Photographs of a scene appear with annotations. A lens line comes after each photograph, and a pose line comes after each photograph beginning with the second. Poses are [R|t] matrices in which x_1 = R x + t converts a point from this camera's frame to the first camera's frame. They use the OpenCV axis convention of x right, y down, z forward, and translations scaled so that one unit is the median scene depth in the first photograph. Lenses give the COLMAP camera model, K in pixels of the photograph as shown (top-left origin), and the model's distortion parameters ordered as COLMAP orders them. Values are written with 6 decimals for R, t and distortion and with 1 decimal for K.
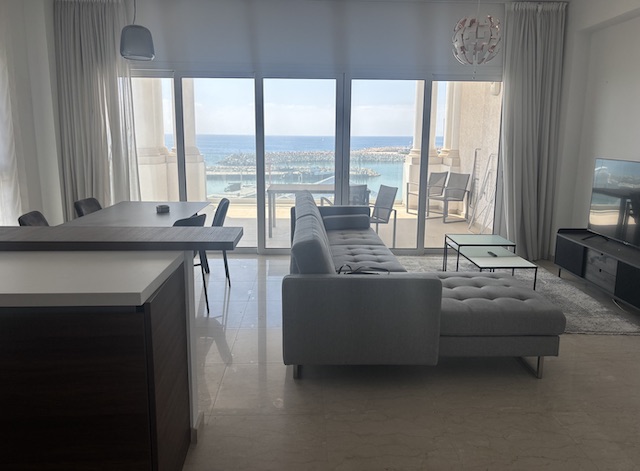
lens RADIAL K [[504.8, 0, 320.7], [0, 504.8, 226.0], [0, 0, 1]] dist [0.022530, -0.003053]
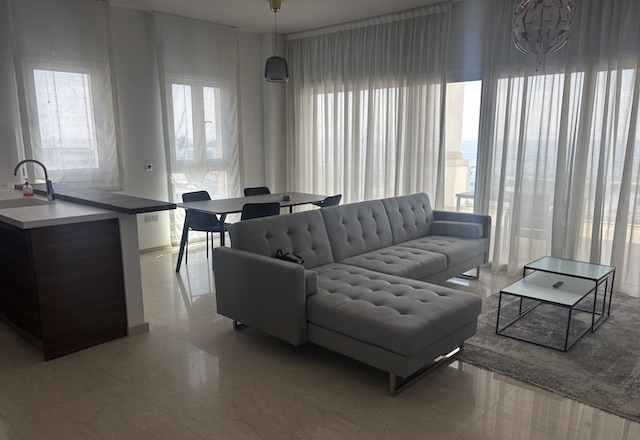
lens RADIAL K [[496.5, 0, 320.3], [0, 496.5, 238.5], [0, 0, 1]] dist [0.002724, 0.001365]
pose [[0.711363, 0.133510, -0.690027, 0.602852], [-0.122840, 0.990298, 0.064969, -0.021833], [0.692006, 0.038547, 0.720862, 0.150930]]
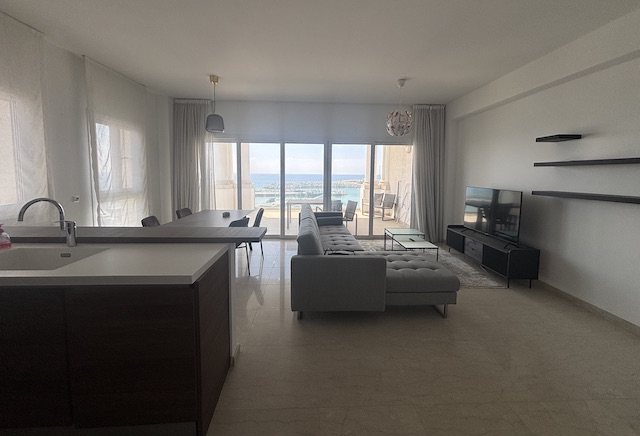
lens RADIAL K [[262.3, 0, 318.7], [0, 262.3, 193.0], [0, 0, 1]] dist [0.000300, -0.000040]
pose [[0.999971, 0.001467, 0.007517, 0.005332], [-0.000673, 0.994517, -0.104573, -0.011146], [-0.007629, 0.104565, 0.994489, 0.068834]]
